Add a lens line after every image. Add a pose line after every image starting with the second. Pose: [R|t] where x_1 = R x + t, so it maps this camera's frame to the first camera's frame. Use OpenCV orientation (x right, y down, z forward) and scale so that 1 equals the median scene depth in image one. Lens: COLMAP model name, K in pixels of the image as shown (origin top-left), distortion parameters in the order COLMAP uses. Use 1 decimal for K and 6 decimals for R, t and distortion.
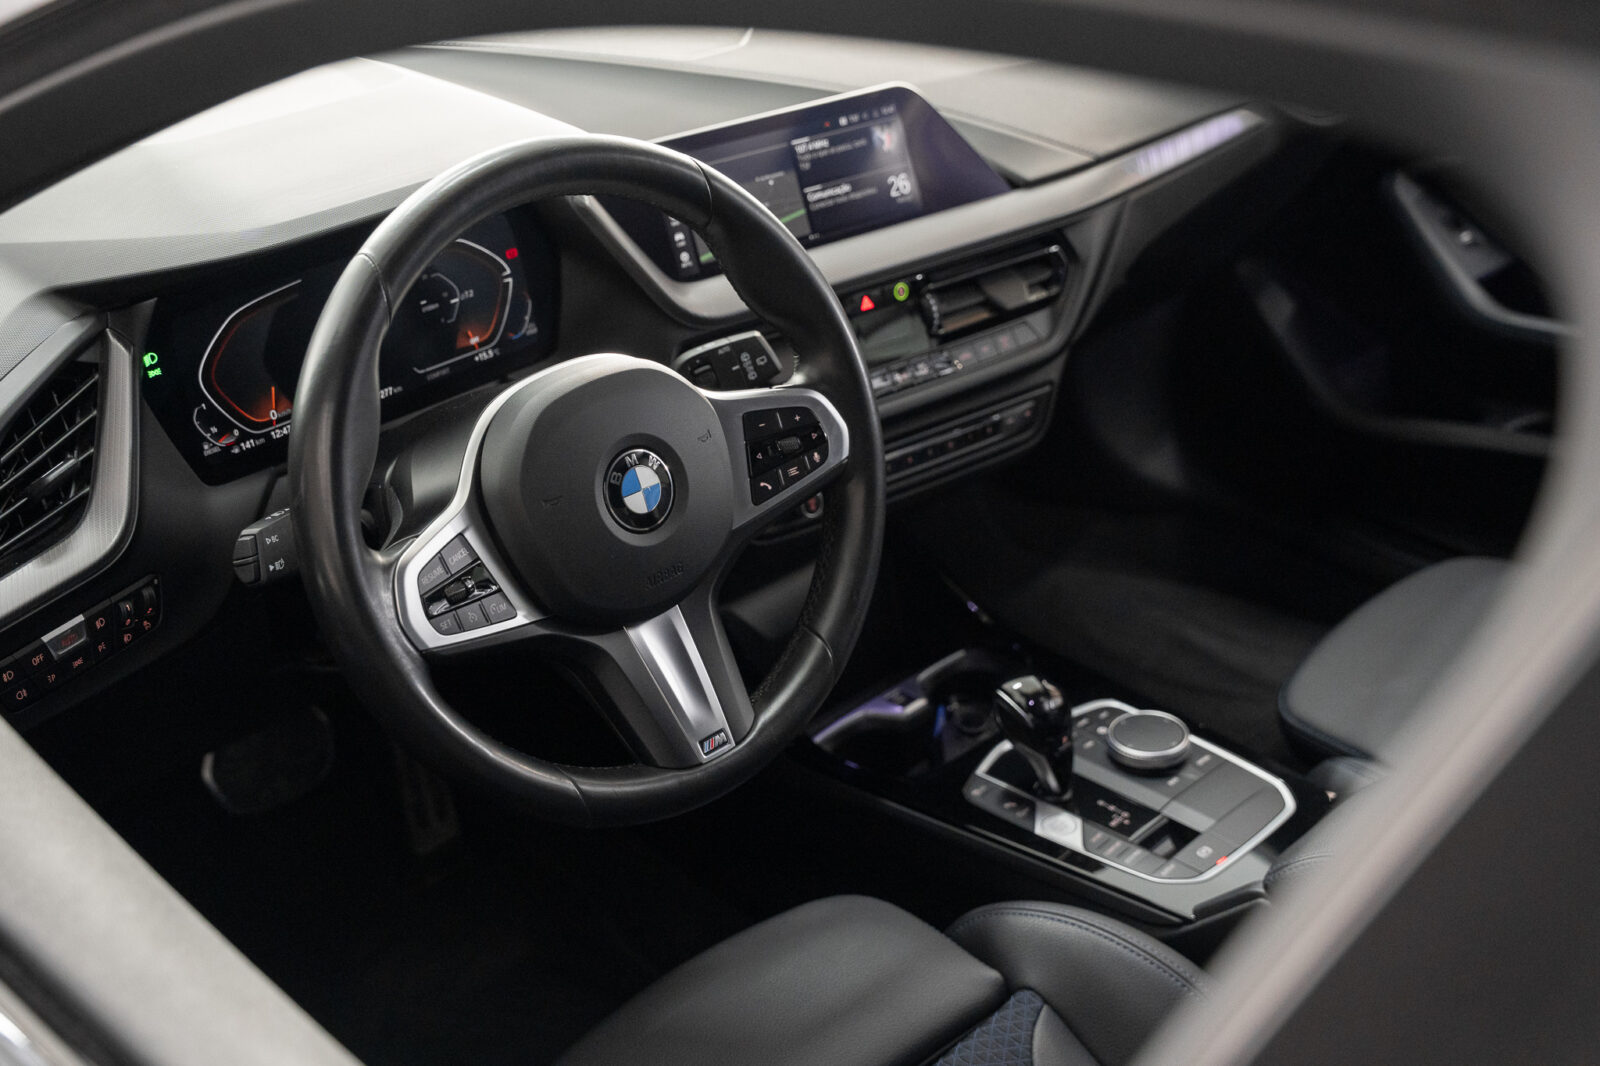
lens RADIAL K [[1986.1, 0, 800.0], [0, 1986.1, 533.0], [0, 0, 1]] dist [0.014167, 0.015295]
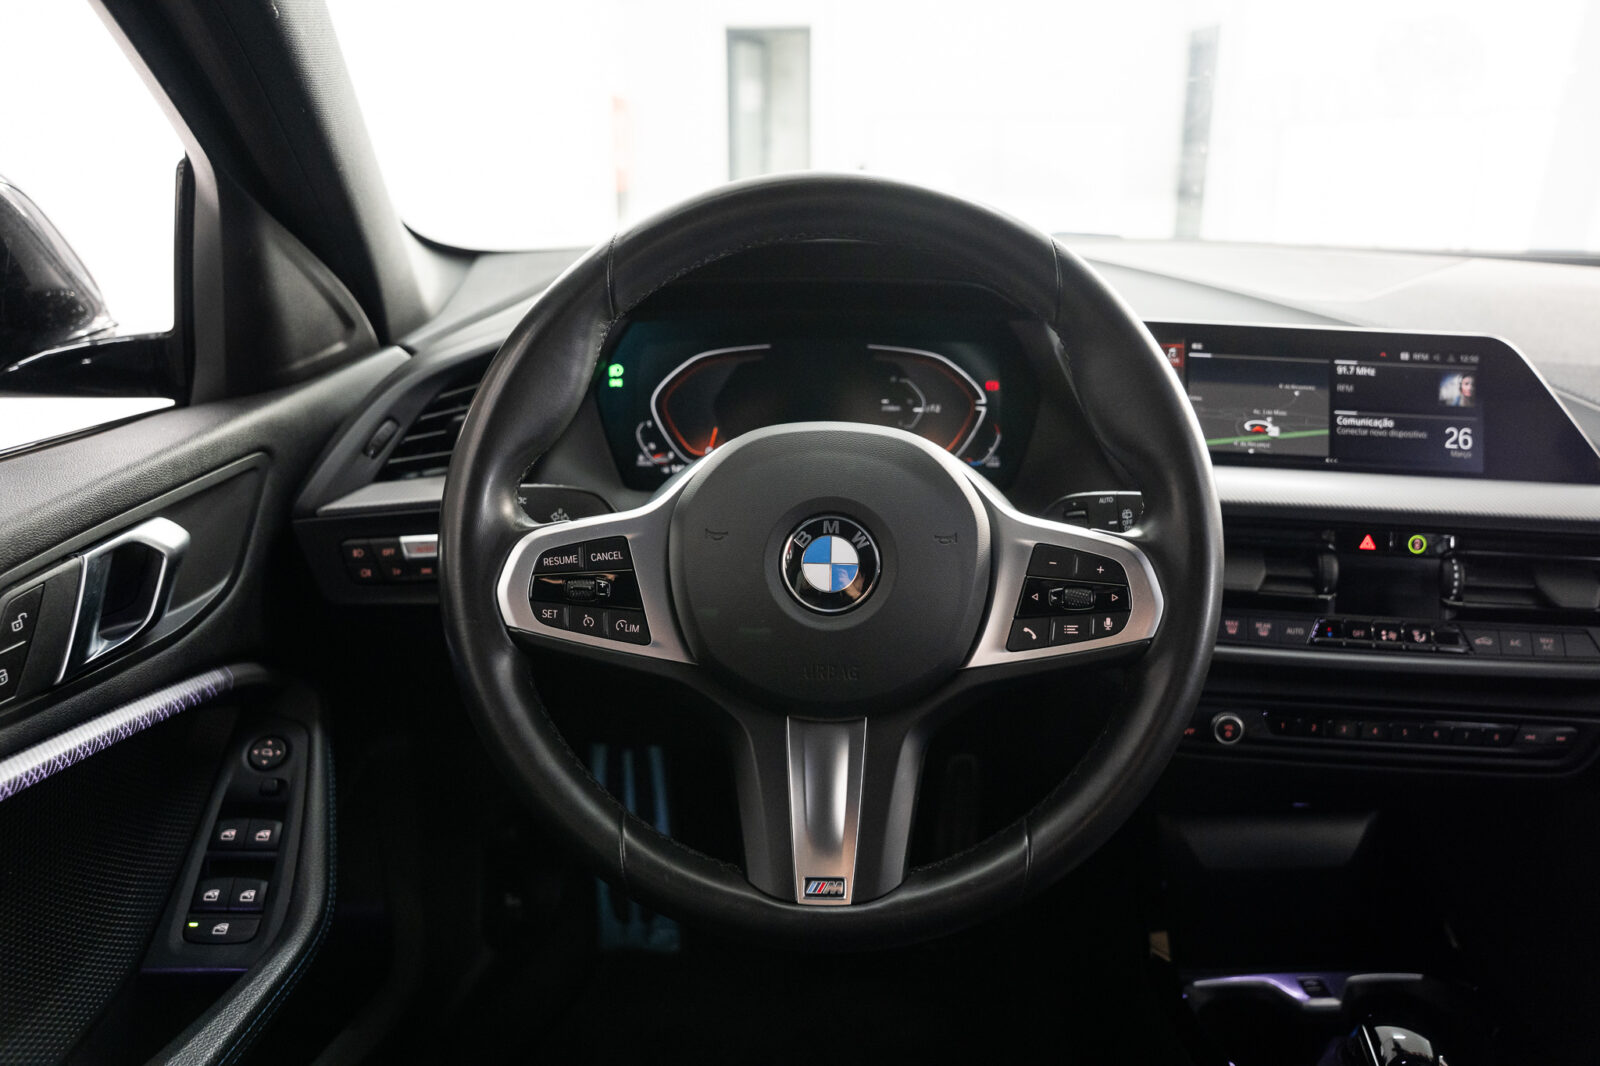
lens RADIAL K [[1096.4, 0, 800.0], [0, 1096.4, 533.0], [0, 0, 1]] dist [-0.178900, 0.142339]
pose [[0.710651, 0.244986, -0.659512, 0.179005], [-0.359710, 0.932148, -0.041341, -0.008518], [0.604635, 0.266613, 0.750556, 0.530749]]
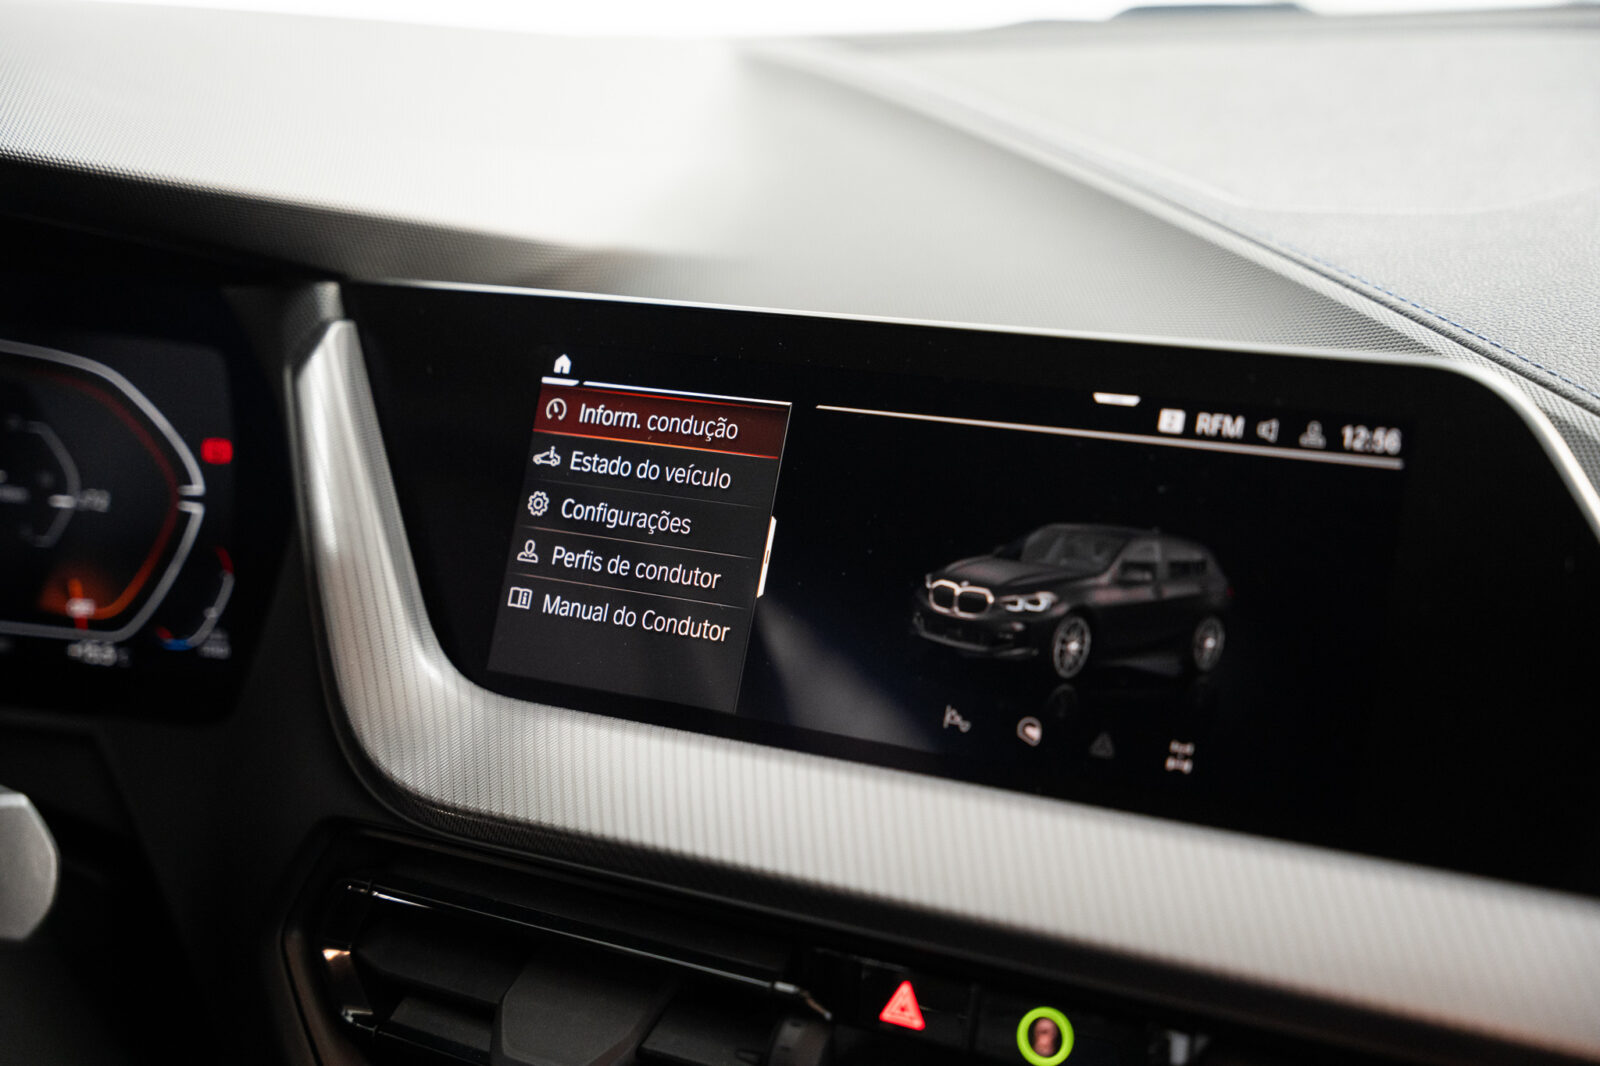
lens RADIAL K [[2479.6, 0, 800.0], [0, 2479.6, 533.0], [0, 0, 1]] dist [0.035151, 0.071082]
pose [[0.367302, 0.253953, -0.894761, 0.360506], [-0.425719, 0.901220, 0.081028, -0.217860], [0.826954, 0.351154, 0.439133, 0.880843]]
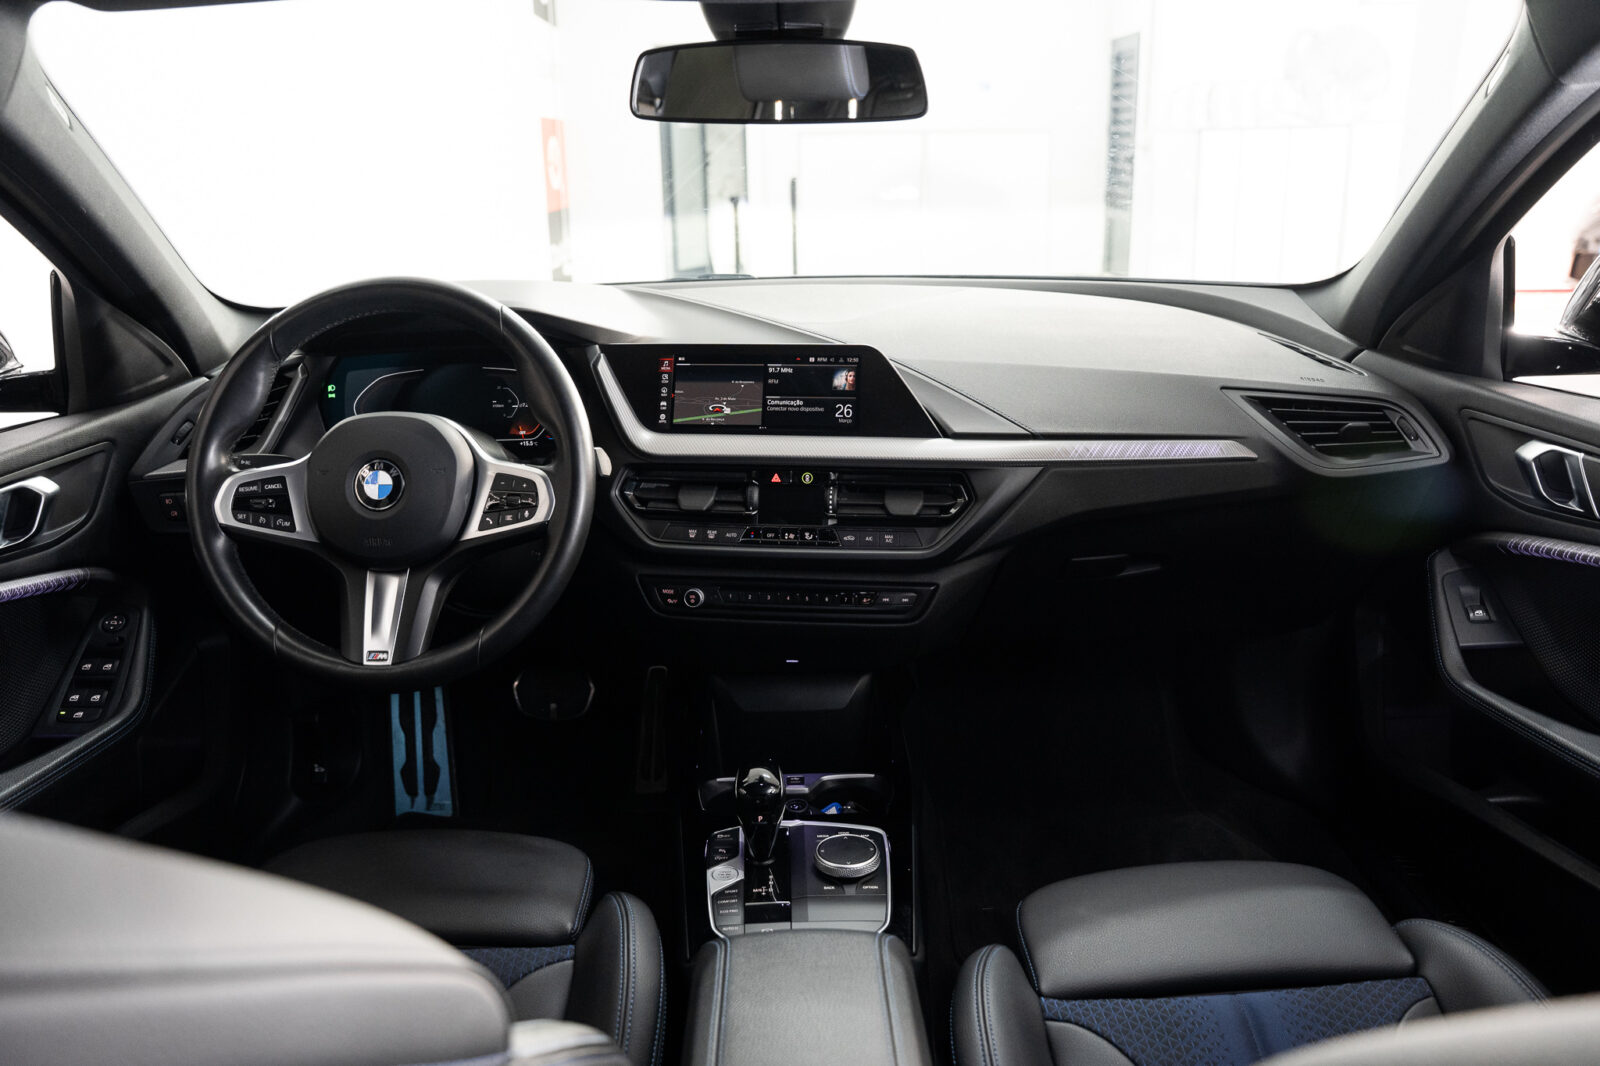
lens RADIAL K [[1143.7, 0, 800.0], [0, 1143.7, 533.0], [0, 0, 1]] dist [-0.181848, 0.143369]
pose [[0.723004, 0.216851, -0.655927, 0.645184], [-0.336703, 0.939666, -0.060481, -0.038156], [0.603237, 0.264581, 0.752397, 0.441820]]
